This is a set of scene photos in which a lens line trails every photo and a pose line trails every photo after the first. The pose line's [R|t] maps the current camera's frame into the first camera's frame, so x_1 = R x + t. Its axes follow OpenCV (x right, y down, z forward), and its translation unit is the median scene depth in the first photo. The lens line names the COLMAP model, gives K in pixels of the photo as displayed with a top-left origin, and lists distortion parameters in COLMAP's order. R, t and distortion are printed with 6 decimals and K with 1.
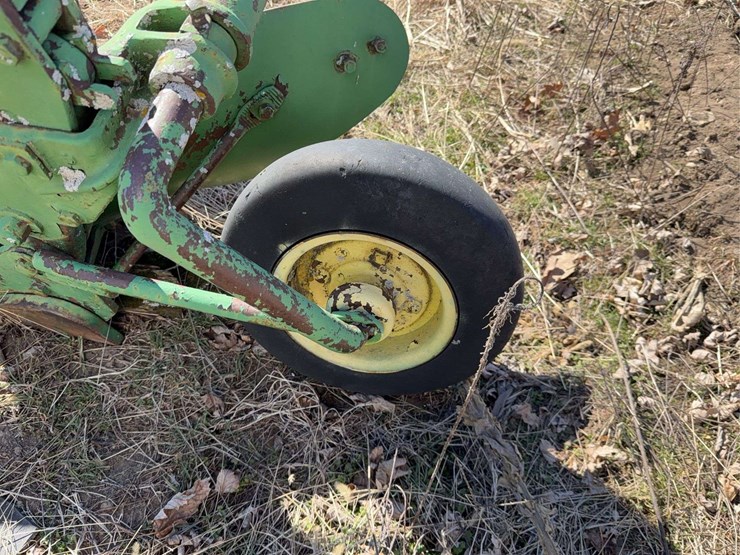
lens RADIAL K [[580.8, 0, 364.0], [0, 580.8, 279.0], [0, 0, 1]] dist [0.041340, -0.057809]
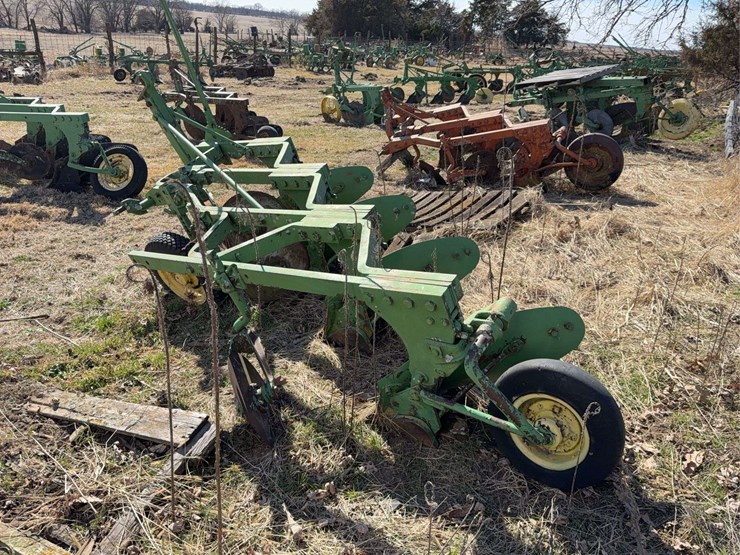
lens RADIAL K [[580.8, 0, 363.2], [0, 580.8, 276.9], [0, 0, 1]] dist [0.041340, -0.057809]
pose [[0.894036, 0.019325, -0.447578, 0.372557], [-0.210118, 0.900454, -0.380832, 0.541004], [0.395664, 0.434521, 0.809099, -1.445514]]
